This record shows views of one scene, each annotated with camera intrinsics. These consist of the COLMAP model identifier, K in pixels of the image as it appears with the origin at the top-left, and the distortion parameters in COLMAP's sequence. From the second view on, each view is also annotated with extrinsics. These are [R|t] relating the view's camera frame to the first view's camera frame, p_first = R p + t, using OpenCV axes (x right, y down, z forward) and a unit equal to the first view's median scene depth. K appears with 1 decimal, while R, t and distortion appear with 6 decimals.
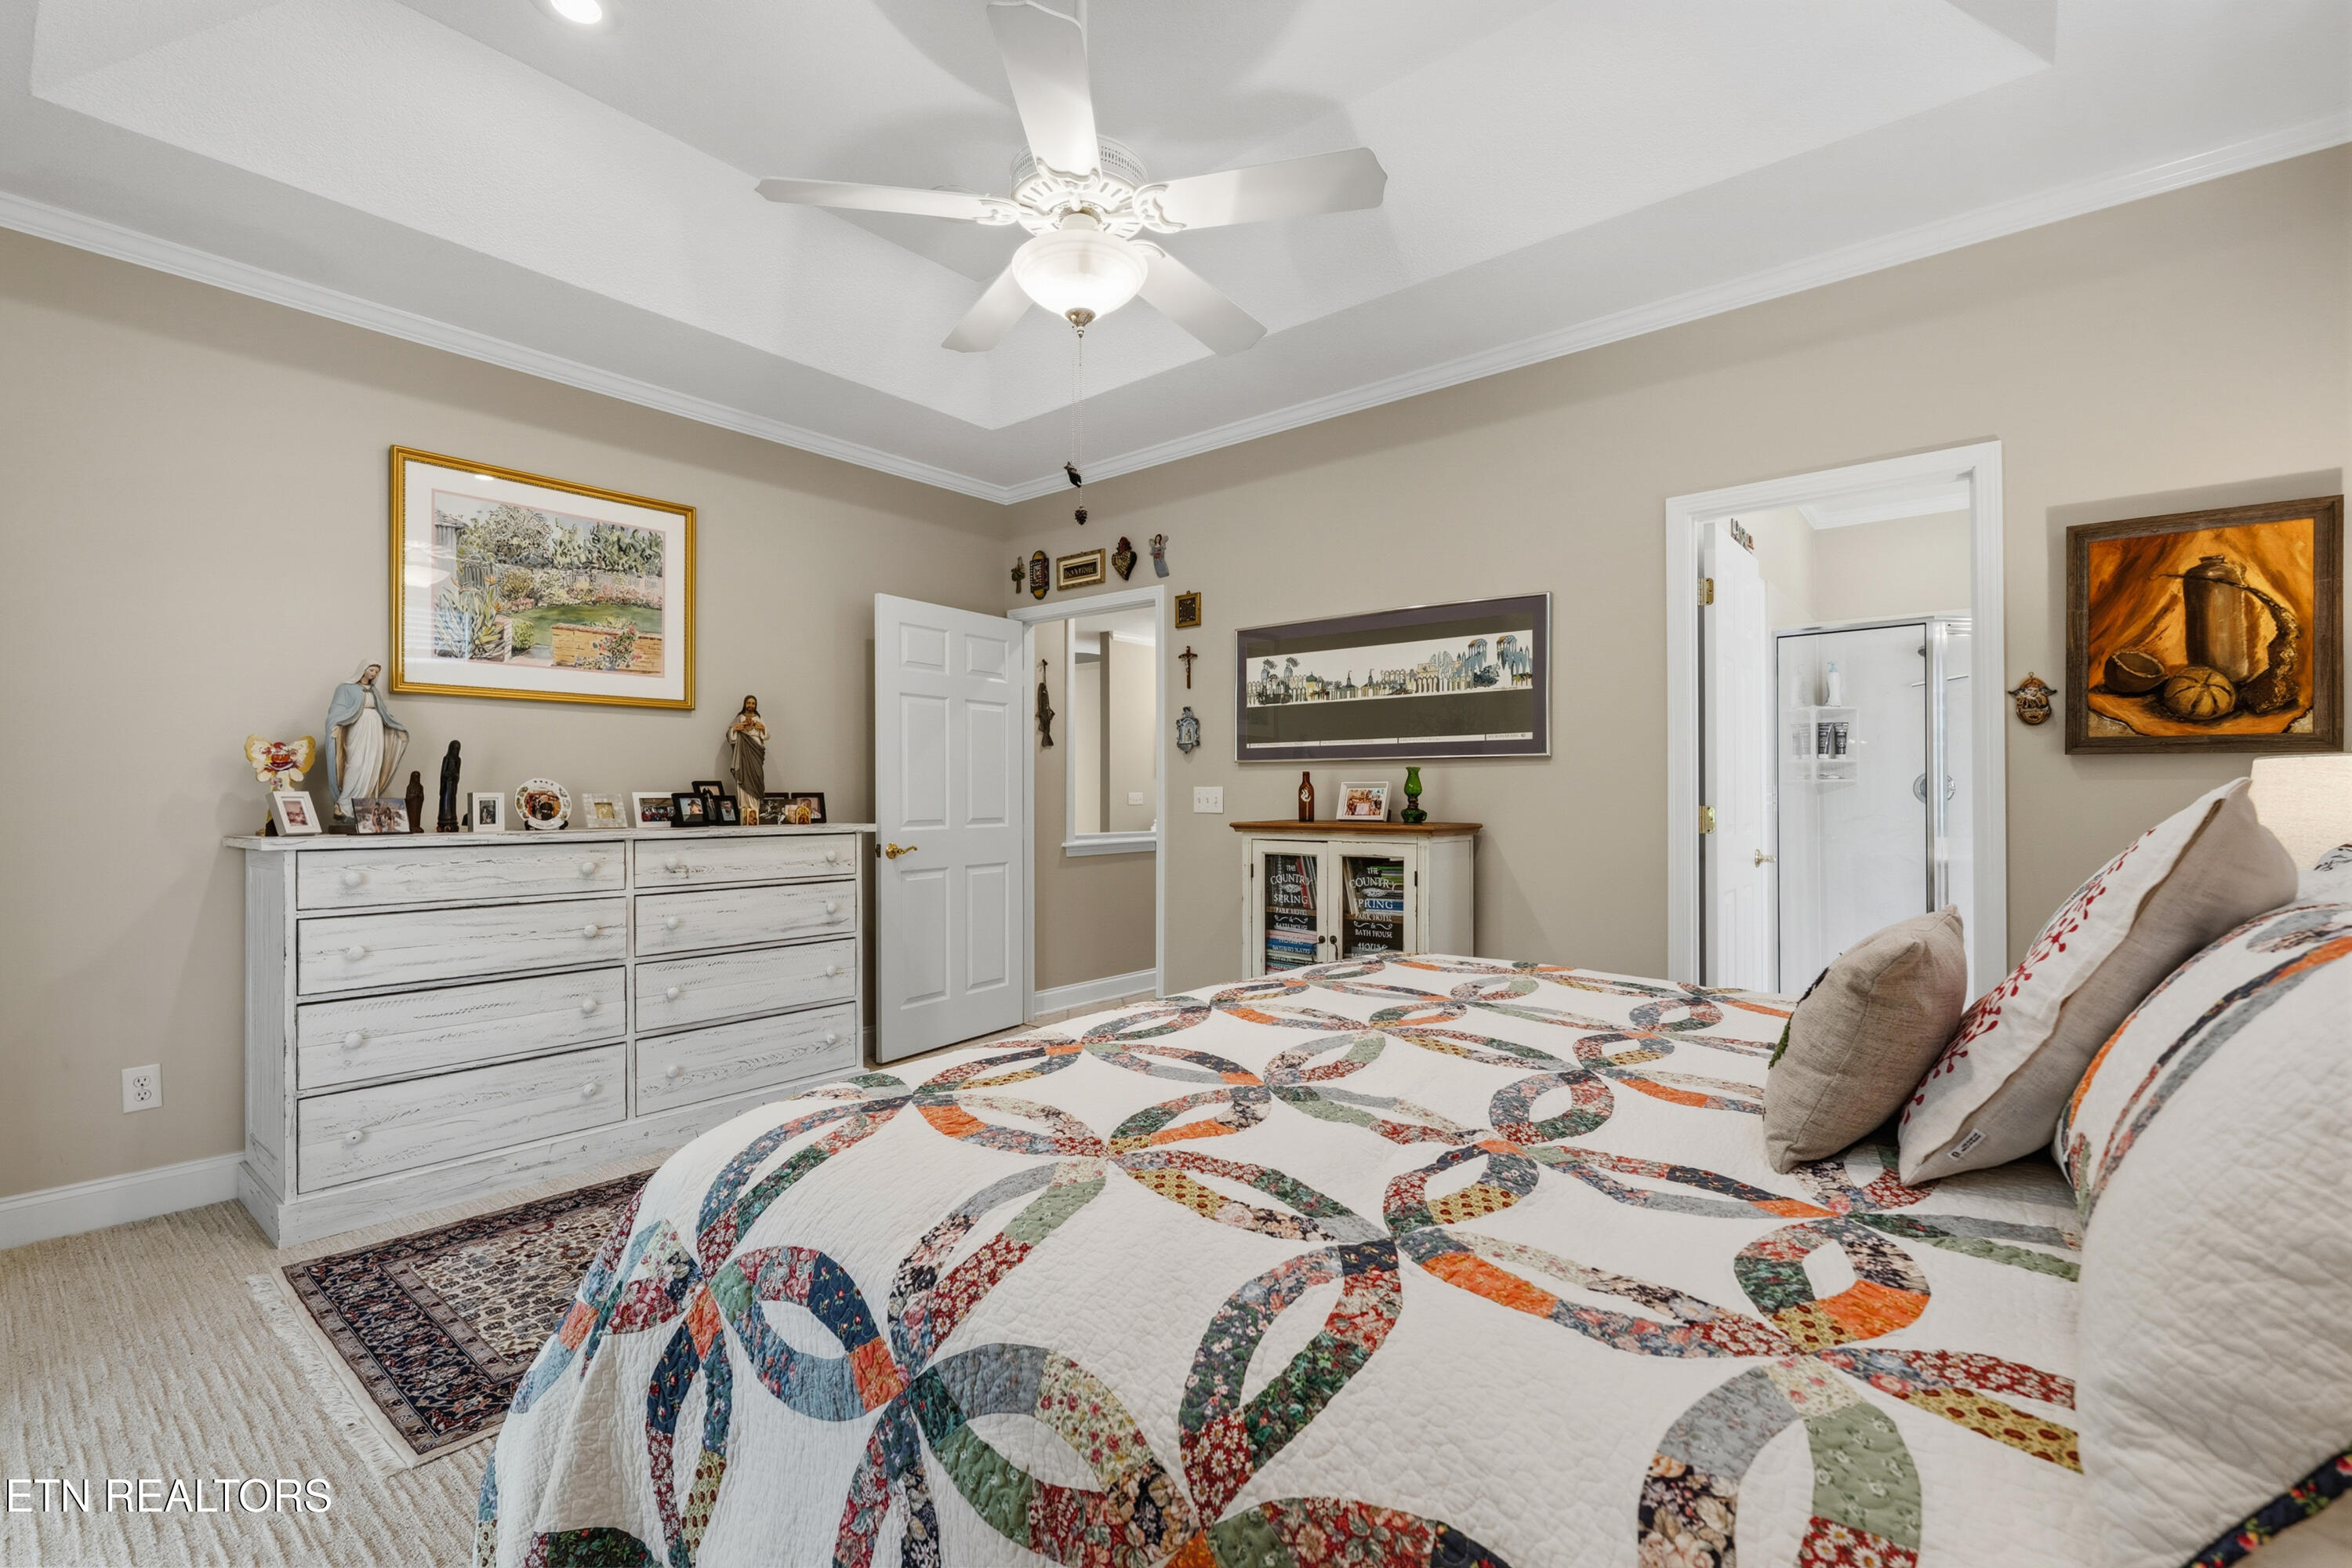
lens RADIAL K [[1045.1, 0, 1177.8], [0, 1045.1, 791.0], [0, 0, 1]] dist [-0.005191, -0.000491]
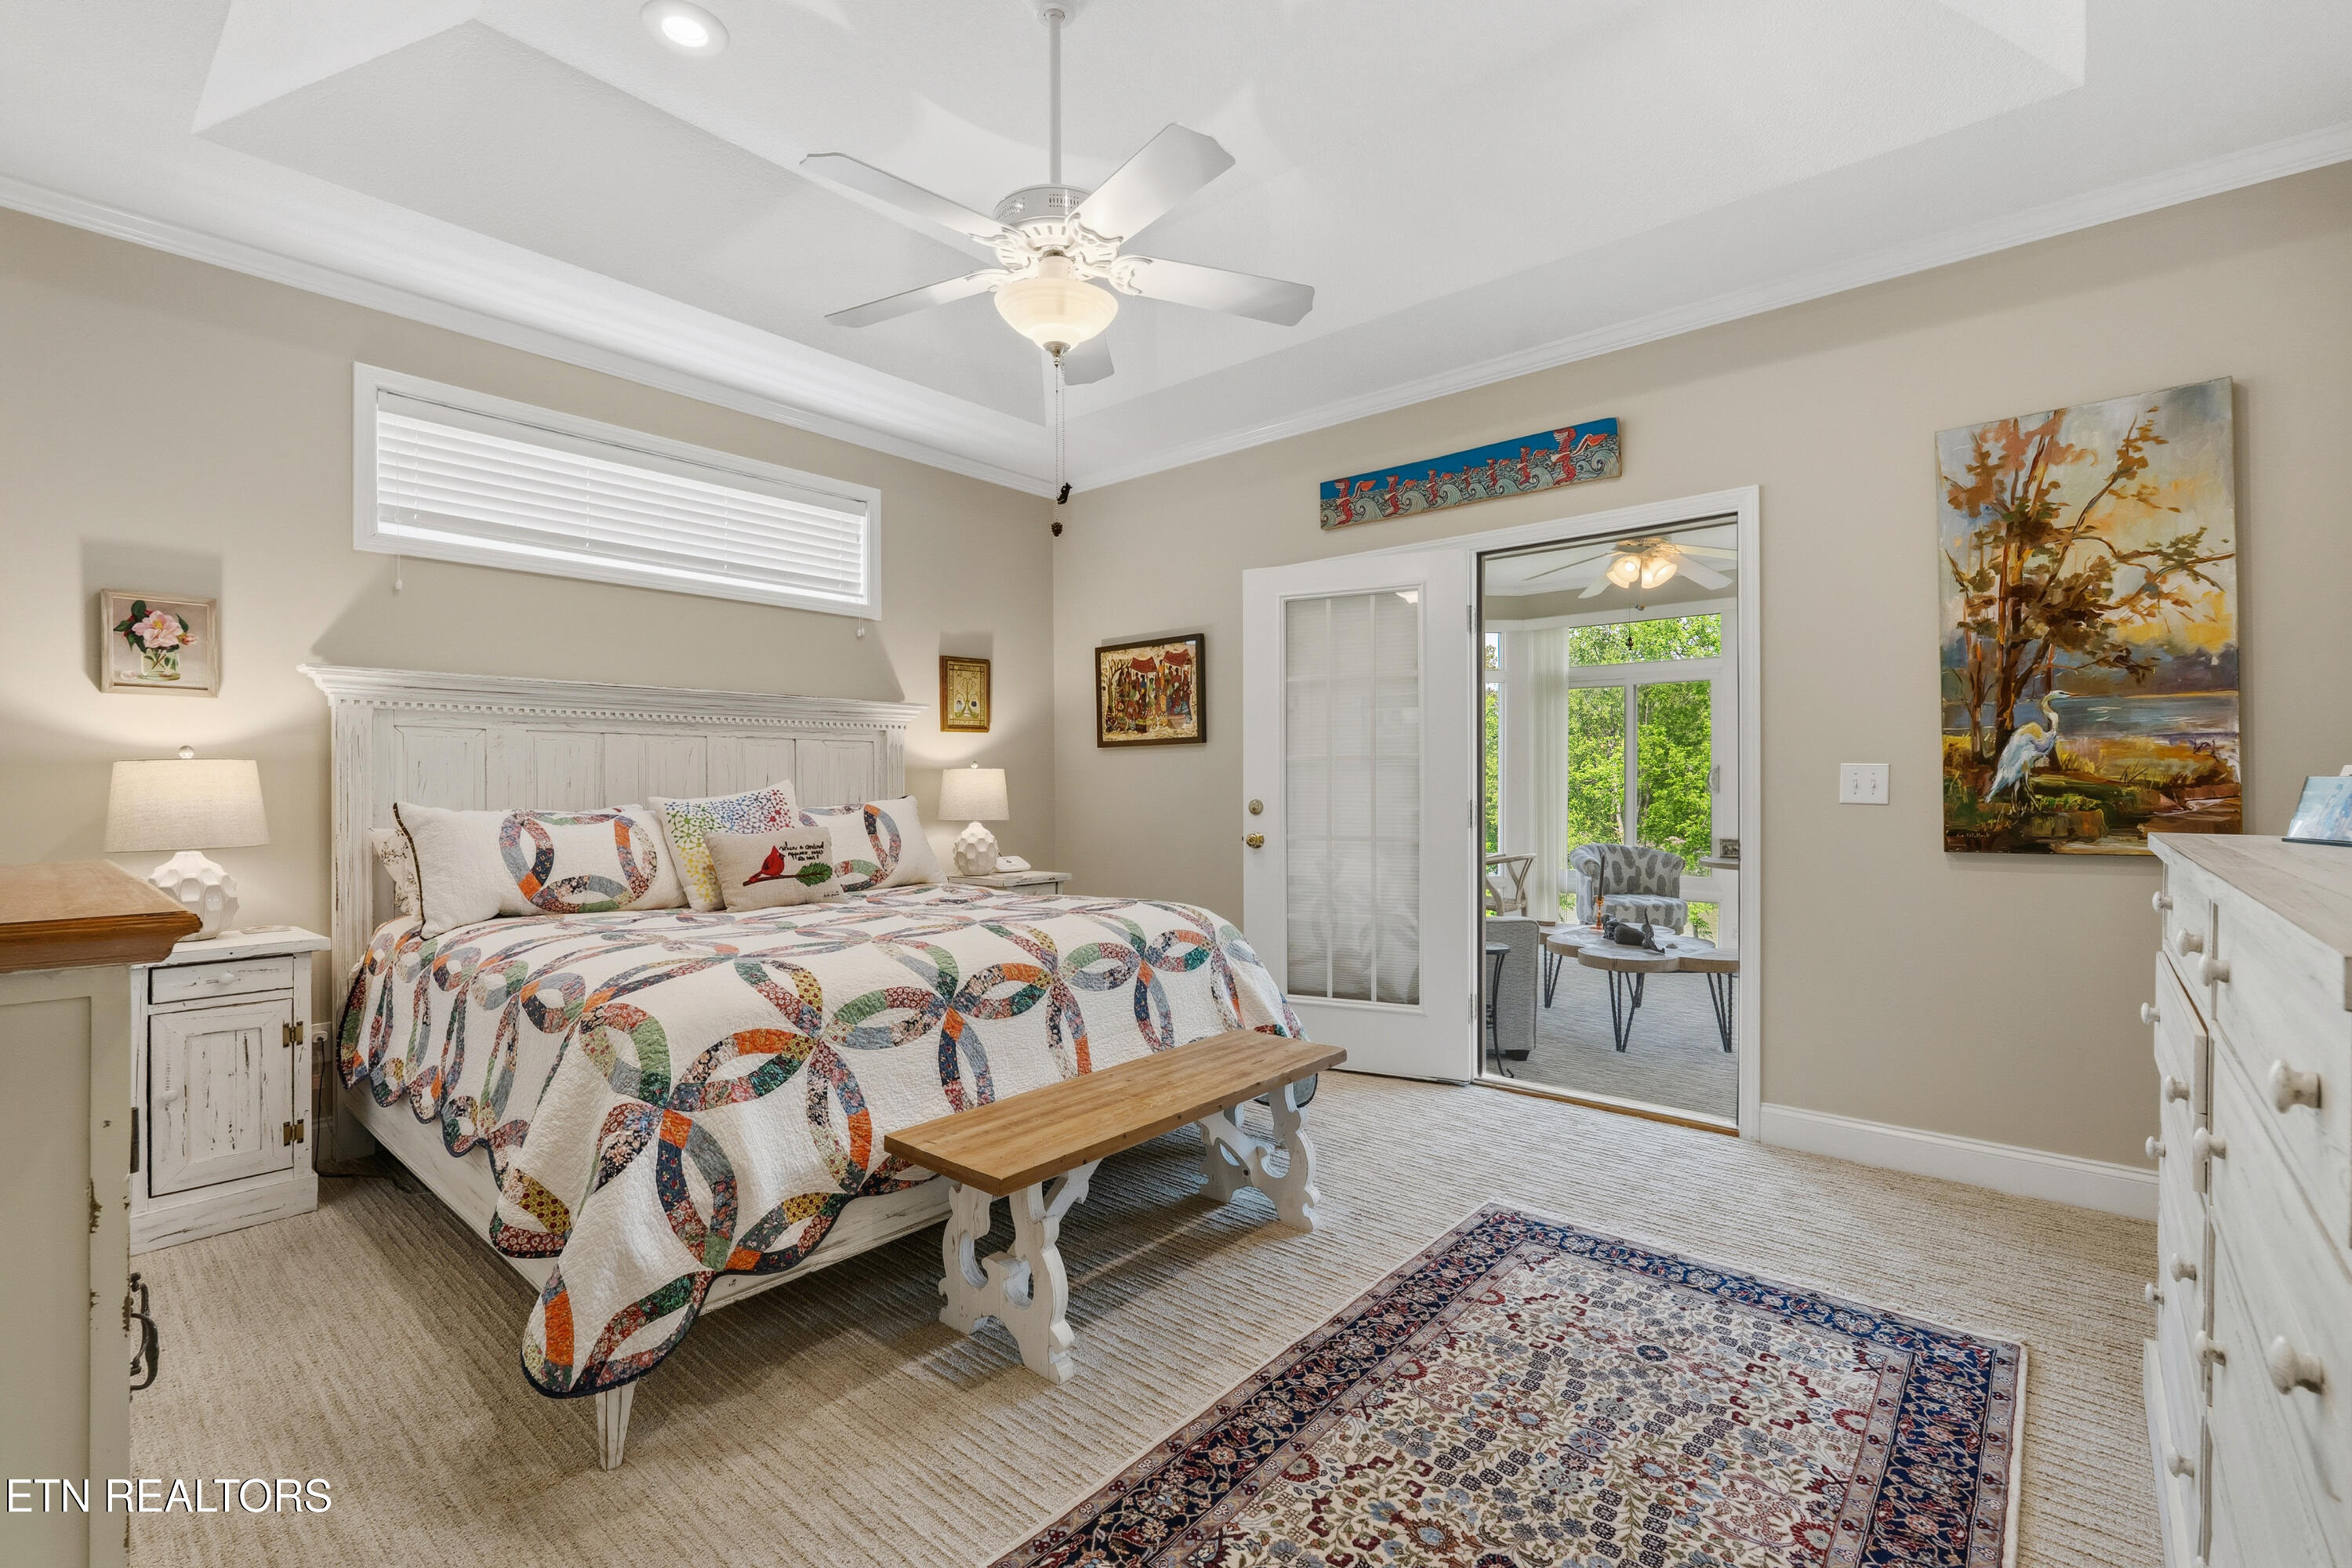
lens RADIAL K [[1045.1, 0, 1177.8], [0, 1045.1, 791.0], [0, 0, 1]] dist [-0.005191, -0.000491]
pose [[-0.999664, 0.006496, 0.025075, -0.235997], [0.006430, 0.999976, -0.002710, 0.014377], [-0.025092, -0.002548, -0.999682, 2.026494]]
